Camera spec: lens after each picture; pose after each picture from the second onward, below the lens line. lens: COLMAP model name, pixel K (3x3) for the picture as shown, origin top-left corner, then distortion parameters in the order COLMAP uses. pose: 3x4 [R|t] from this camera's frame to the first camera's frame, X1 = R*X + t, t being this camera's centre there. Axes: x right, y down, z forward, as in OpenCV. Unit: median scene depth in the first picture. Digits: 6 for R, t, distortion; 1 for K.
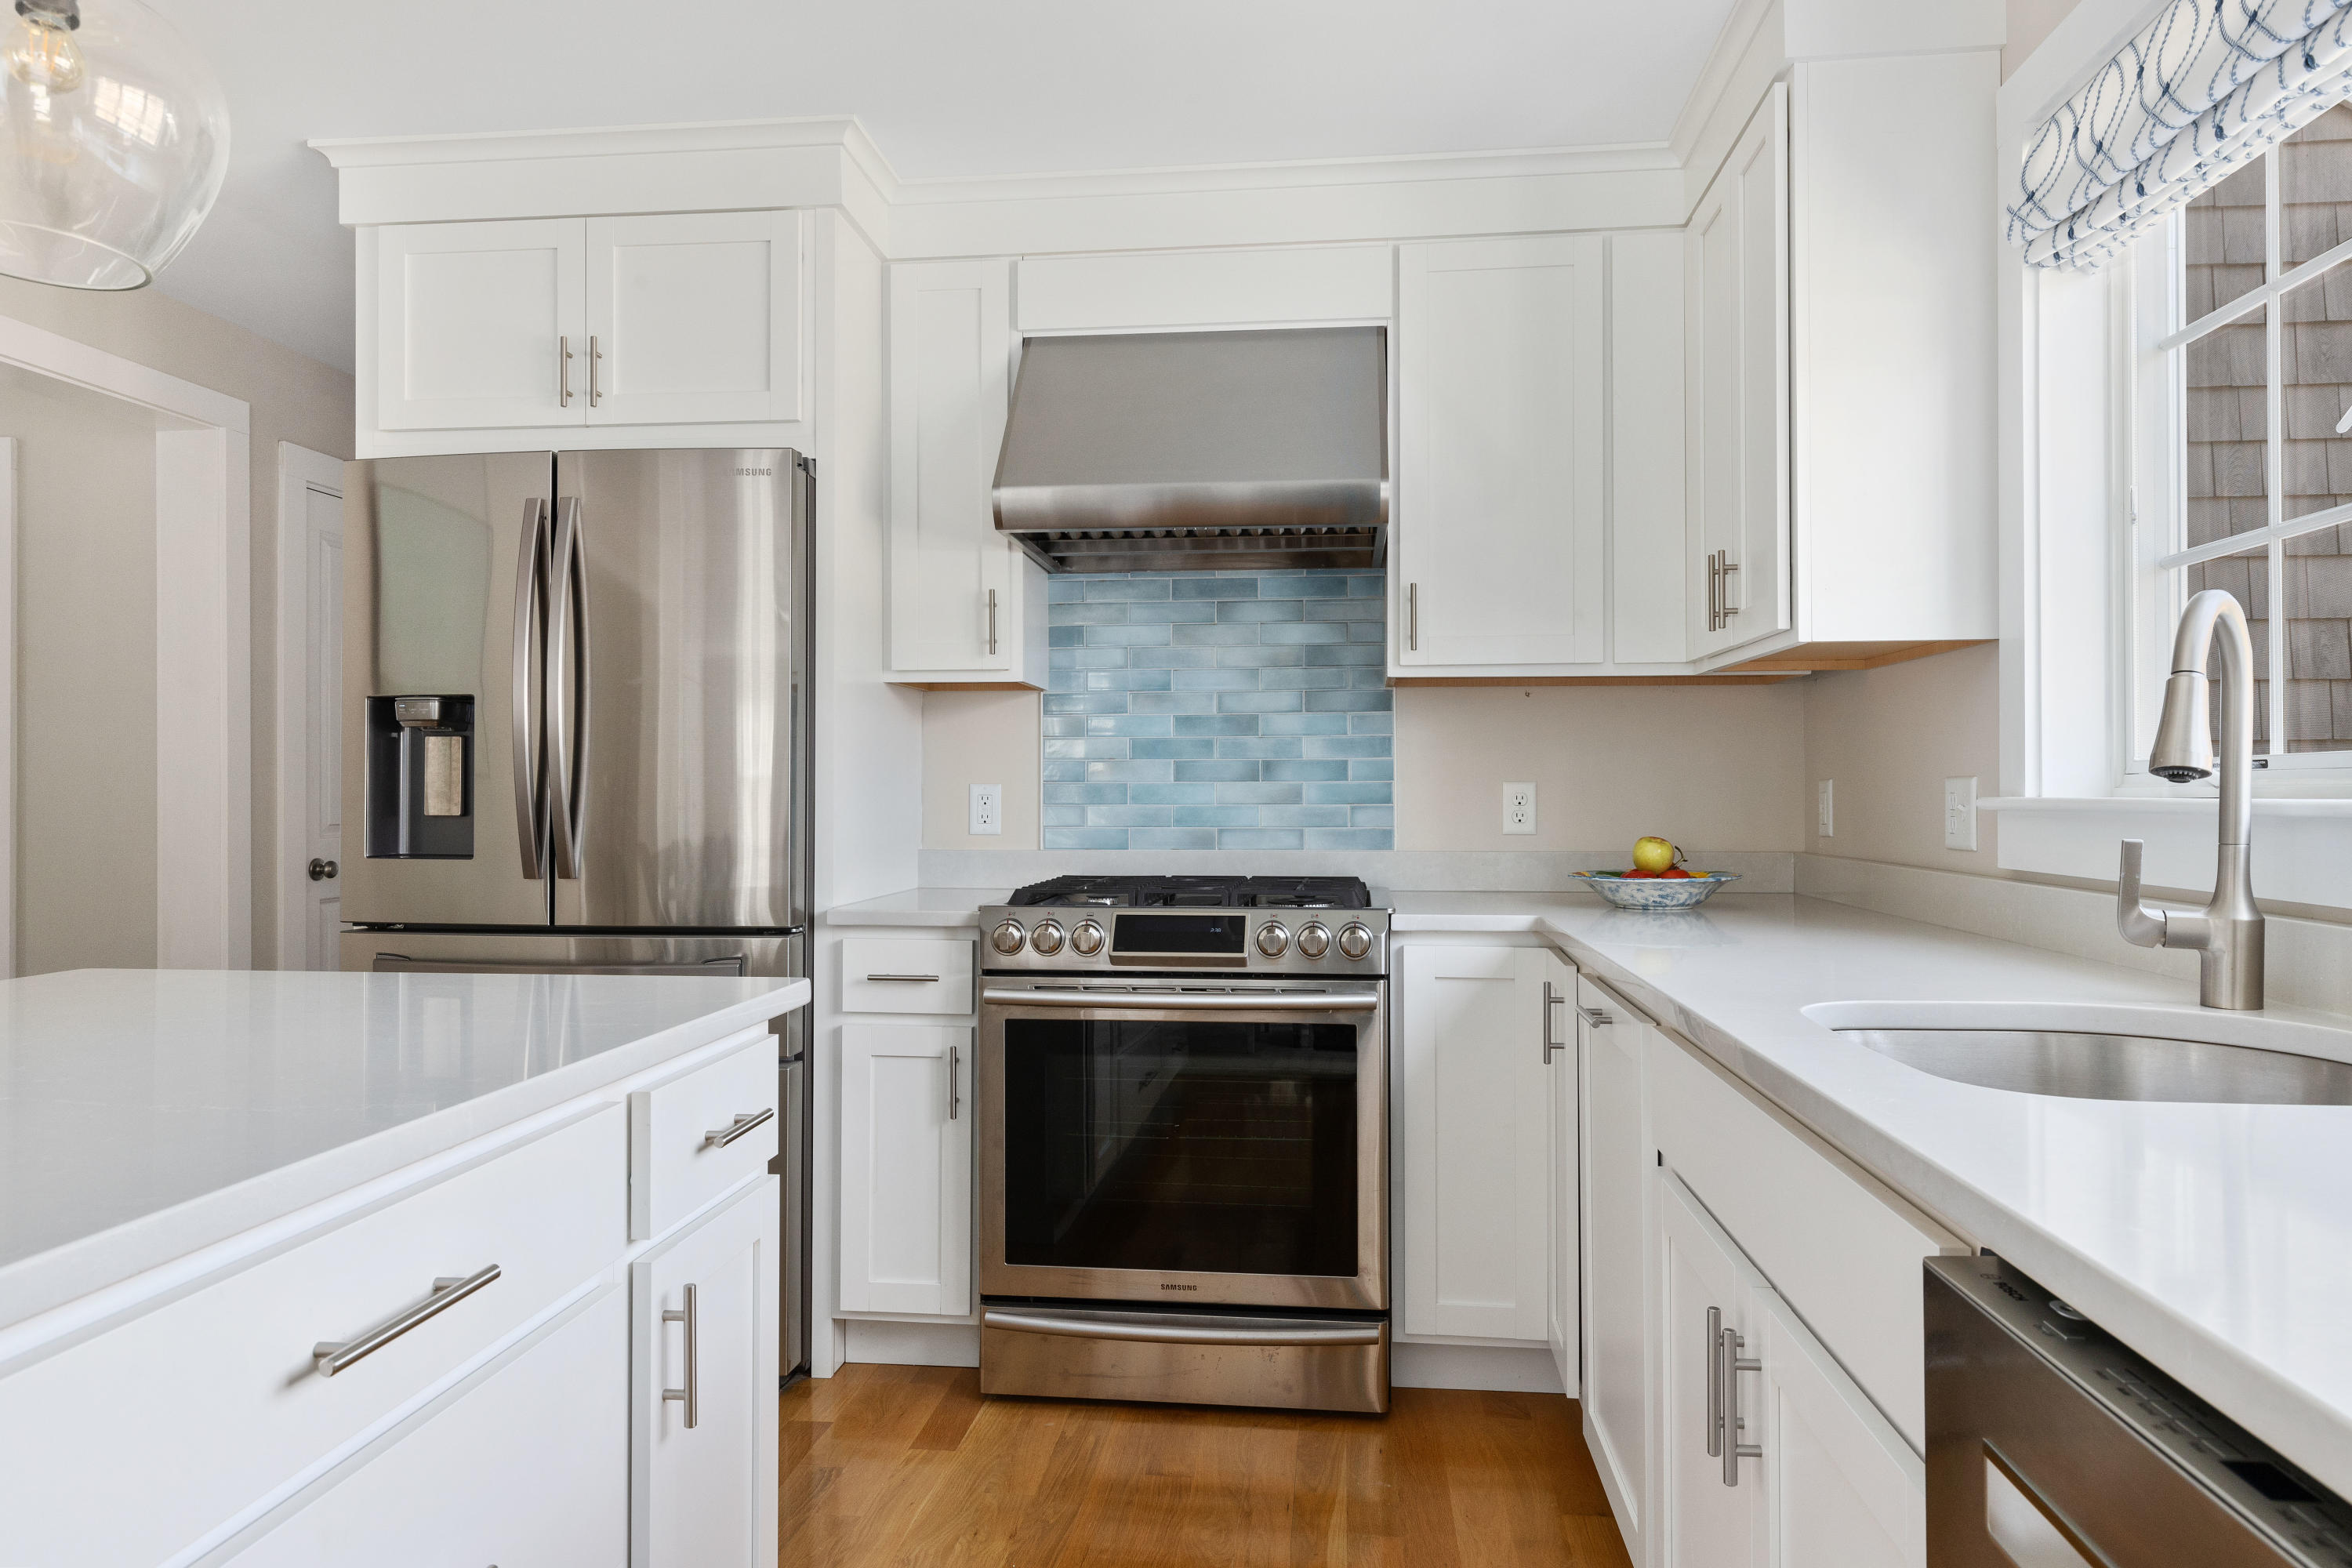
lens RADIAL K [[1522.7, 0, 1167.3], [0, 1522.7, 780.5], [0, 0, 1]] dist [0.032448, 0.001391]
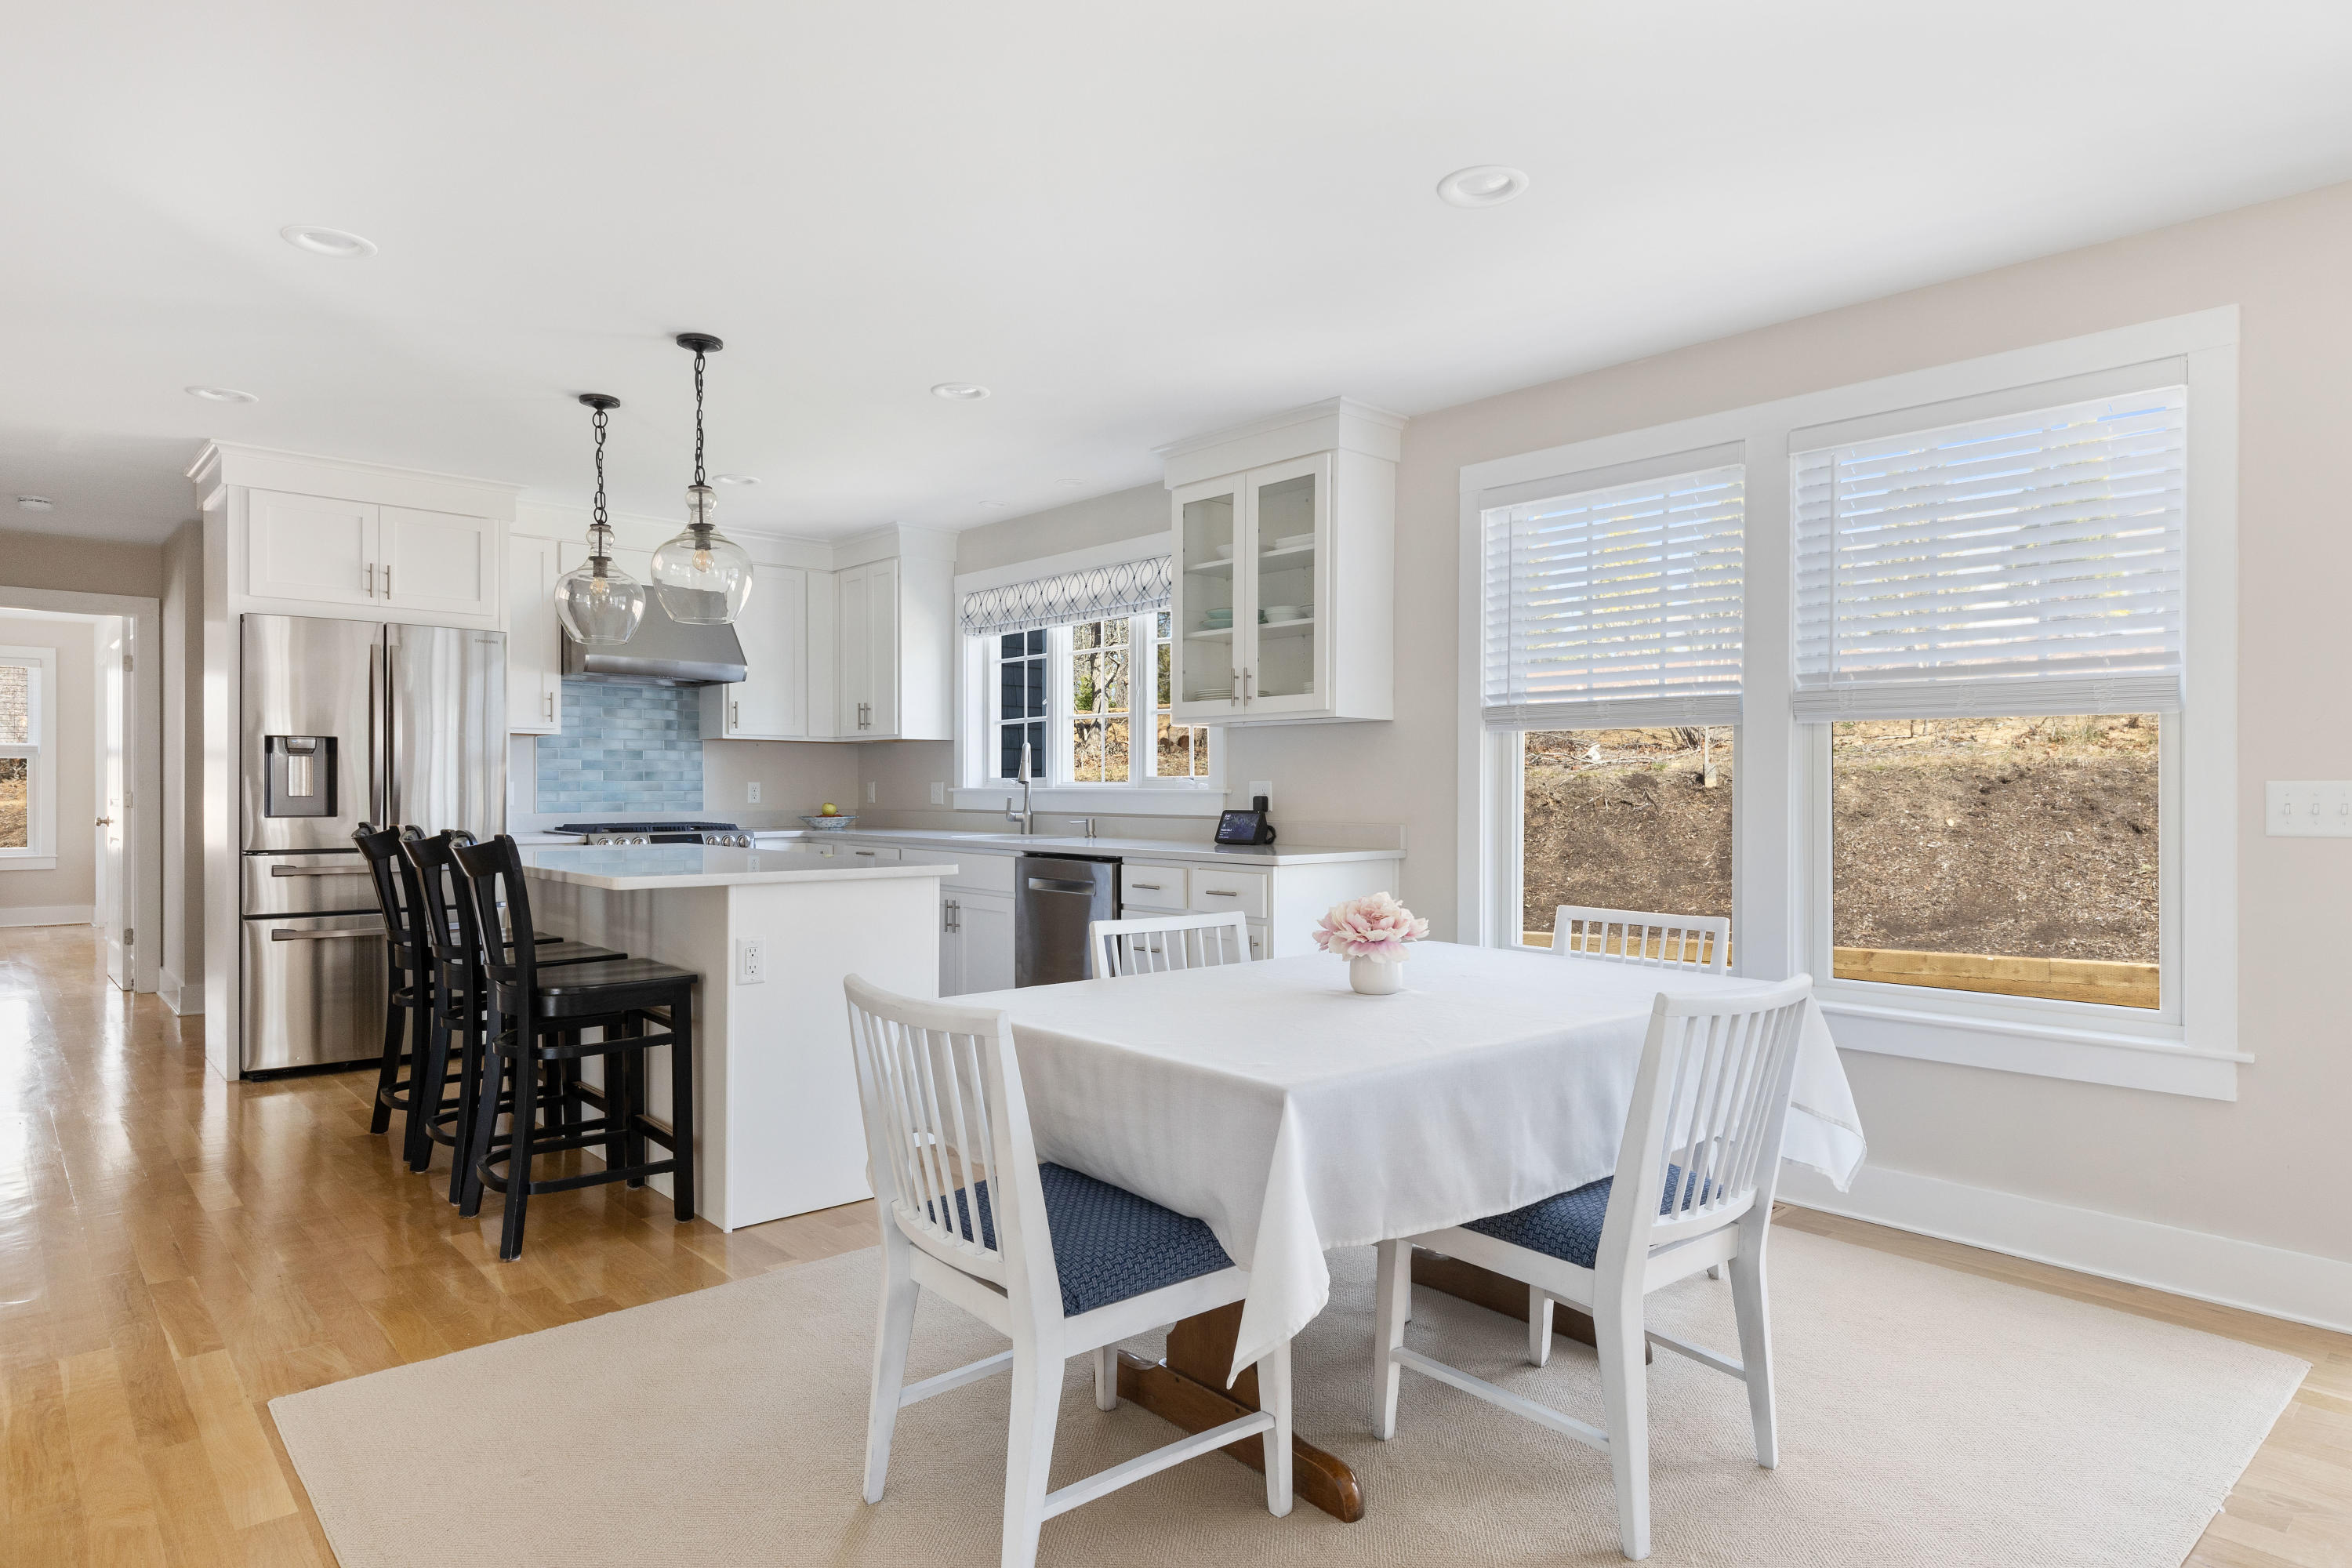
lens RADIAL K [[1321.2, 0, 1171.0], [0, 1321.2, 785.7], [0, 0, 1]] dist [0.002530, 0.000283]
pose [[0.662775, 0.002303, 0.748815, -0.886009], [-0.008278, 0.999957, 0.004251, -0.006849], [-0.748773, -0.009016, 0.662766, -0.859671]]
